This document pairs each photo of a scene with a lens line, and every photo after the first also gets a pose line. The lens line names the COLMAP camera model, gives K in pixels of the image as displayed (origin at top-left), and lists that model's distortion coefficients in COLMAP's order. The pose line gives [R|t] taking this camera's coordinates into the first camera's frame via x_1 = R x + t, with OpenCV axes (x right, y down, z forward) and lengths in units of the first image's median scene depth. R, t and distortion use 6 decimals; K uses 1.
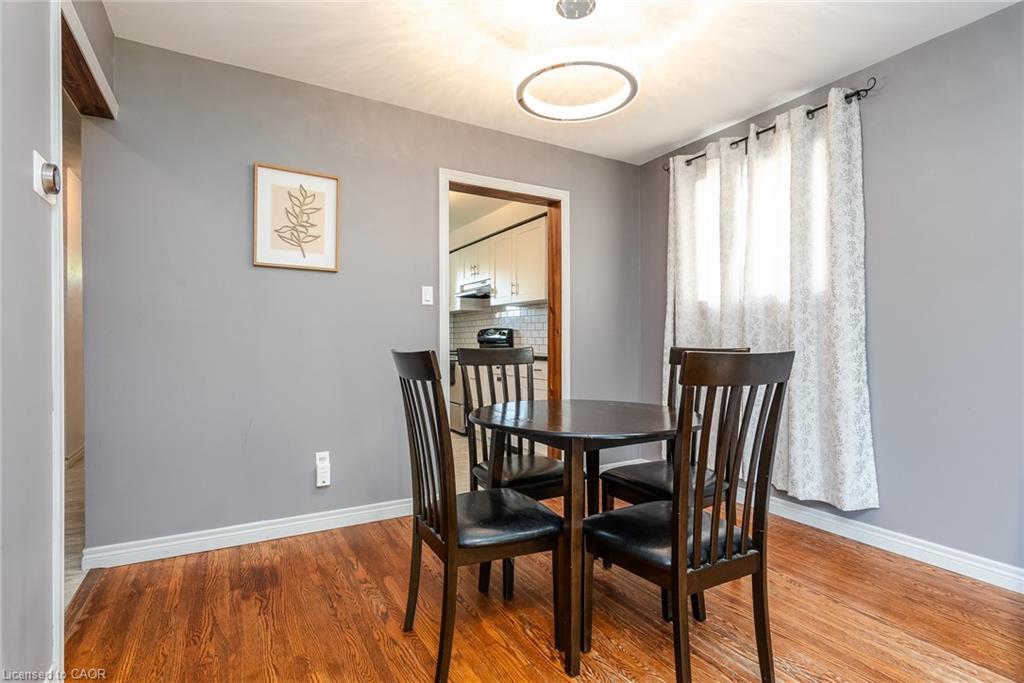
lens RADIAL K [[493.9, 0, 510.5], [0, 493.9, 342.6], [0, 0, 1]] dist [0.001498, -0.000113]
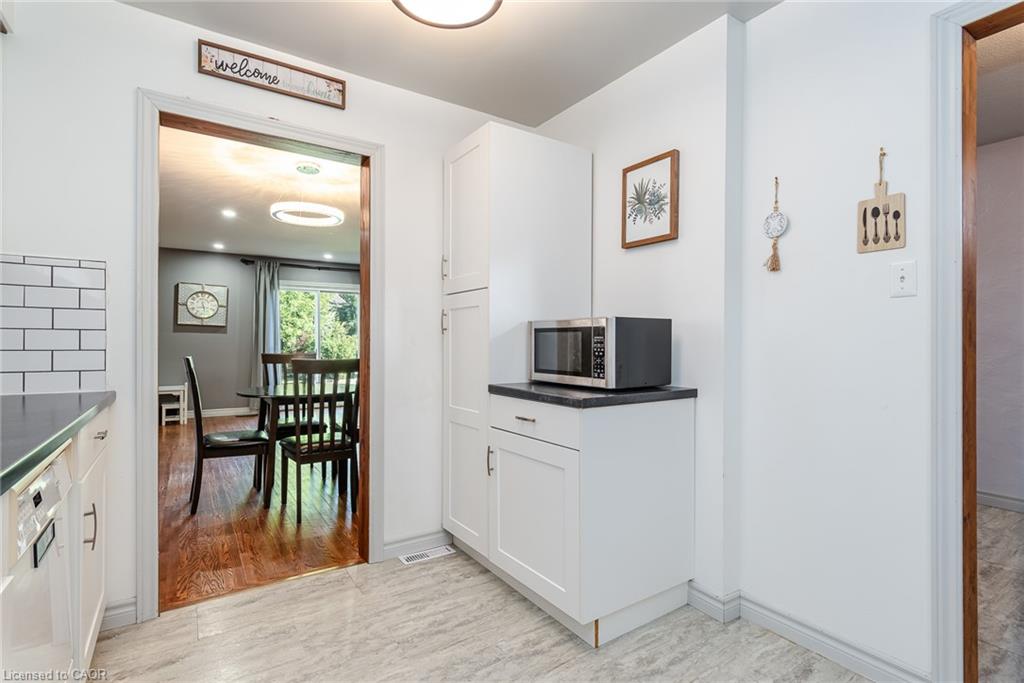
lens RADIAL K [[493.9, 0, 510.5], [0, 493.9, 342.6], [0, 0, 1]] dist [0.001498, -0.000113]
pose [[-0.998156, -0.001413, -0.060676, -0.371806], [-0.001670, 0.999990, 0.004185, -0.032428], [0.060670, 0.004279, -0.998149, 2.097813]]
